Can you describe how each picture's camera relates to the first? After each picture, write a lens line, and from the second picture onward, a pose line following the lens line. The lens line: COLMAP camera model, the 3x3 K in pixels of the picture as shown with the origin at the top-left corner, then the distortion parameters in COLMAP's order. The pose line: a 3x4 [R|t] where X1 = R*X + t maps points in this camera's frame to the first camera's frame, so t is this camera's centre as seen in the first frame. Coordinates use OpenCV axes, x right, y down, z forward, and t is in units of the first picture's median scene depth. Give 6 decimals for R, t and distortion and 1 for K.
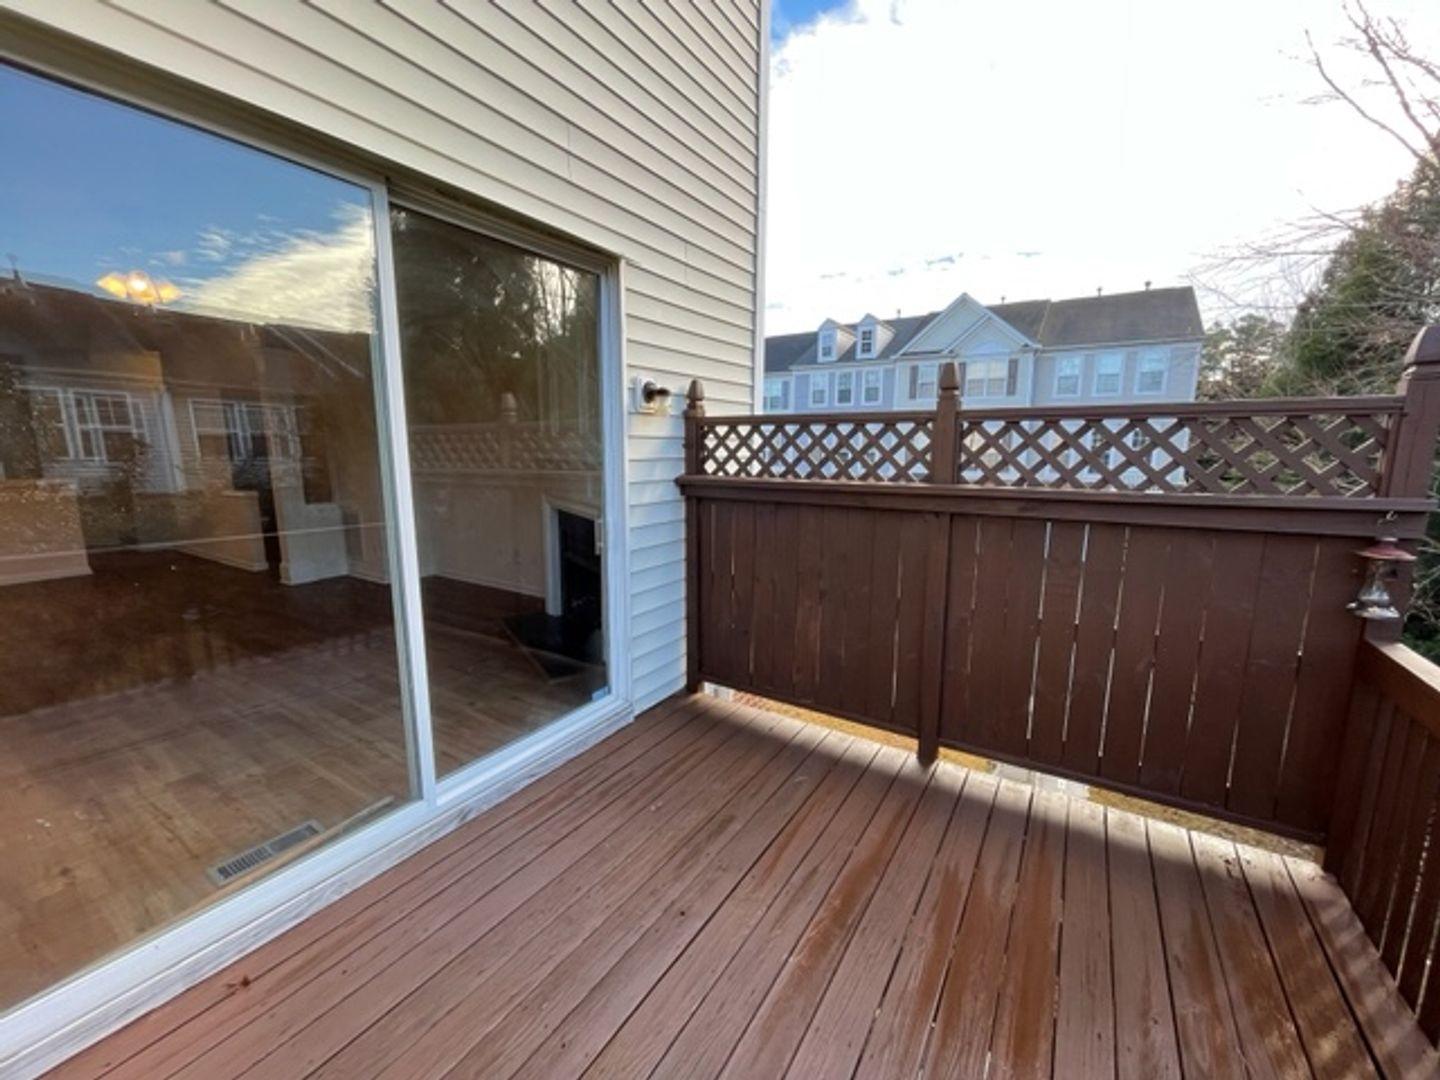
lens RADIAL K [[581.6, 0, 717.5], [0, 581.6, 543.2], [0, 0, 1]] dist [0.001908, 0.000650]
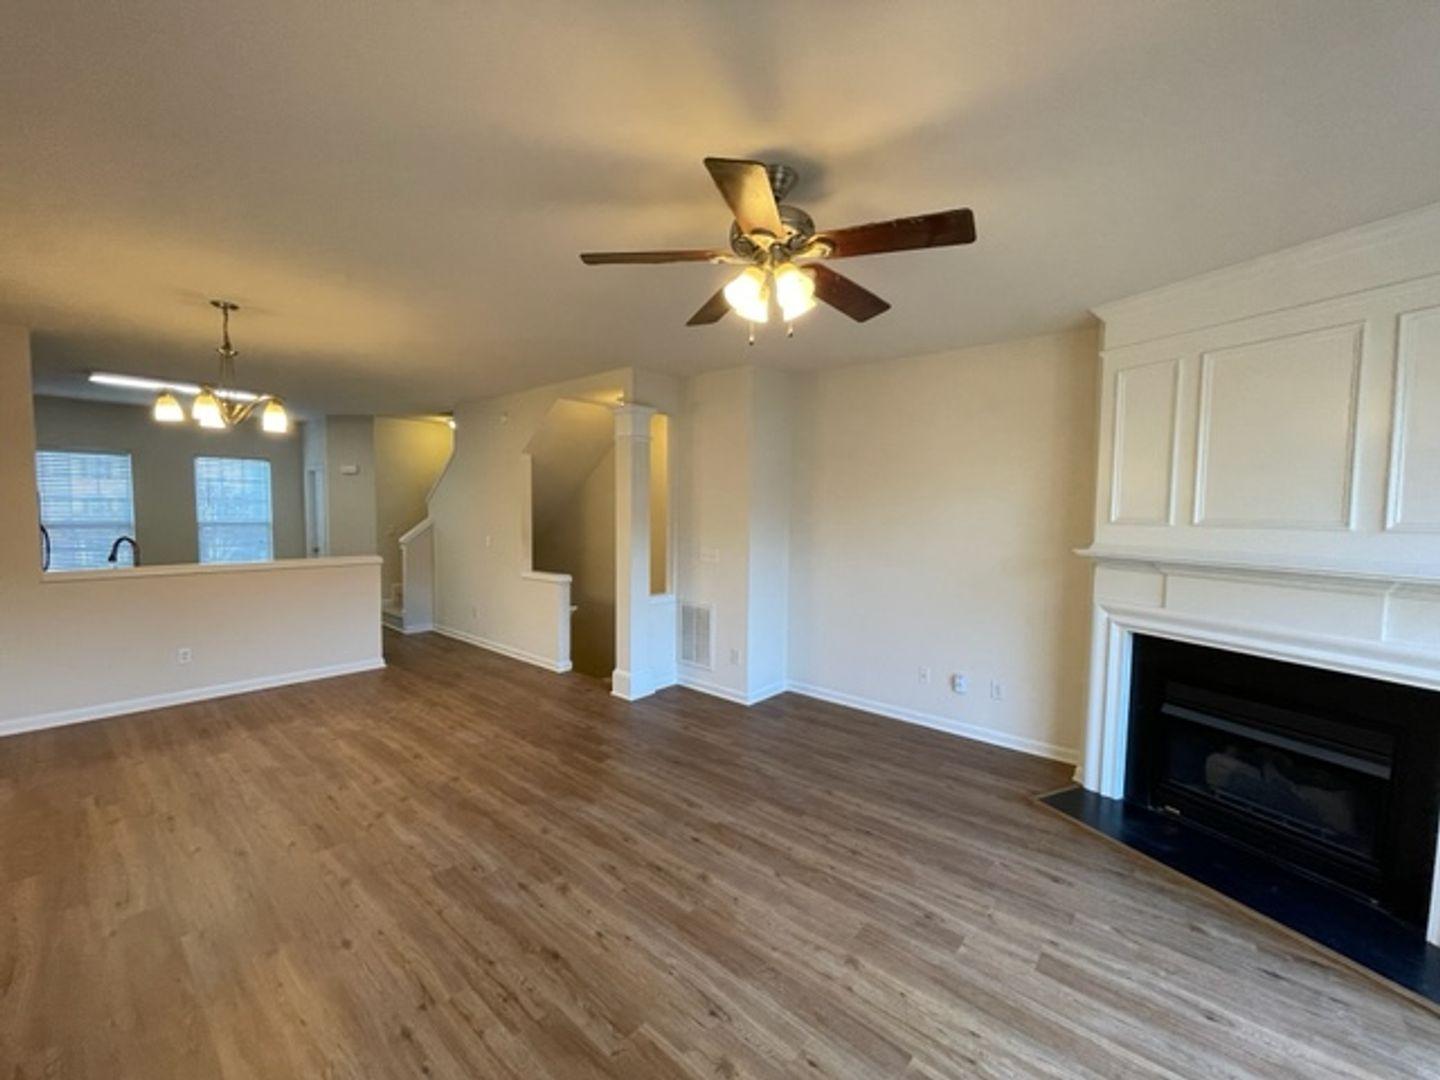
lens RADIAL K [[581.6, 0, 719.9], [0, 581.6, 543.7], [0, 0, 1]] dist [0.001908, 0.000650]
pose [[0.990582, 0.019820, -0.135481, -0.545614], [-0.033932, 0.994138, -0.102656, -0.065130], [0.132652, 0.106286, 0.985447, 0.238417]]
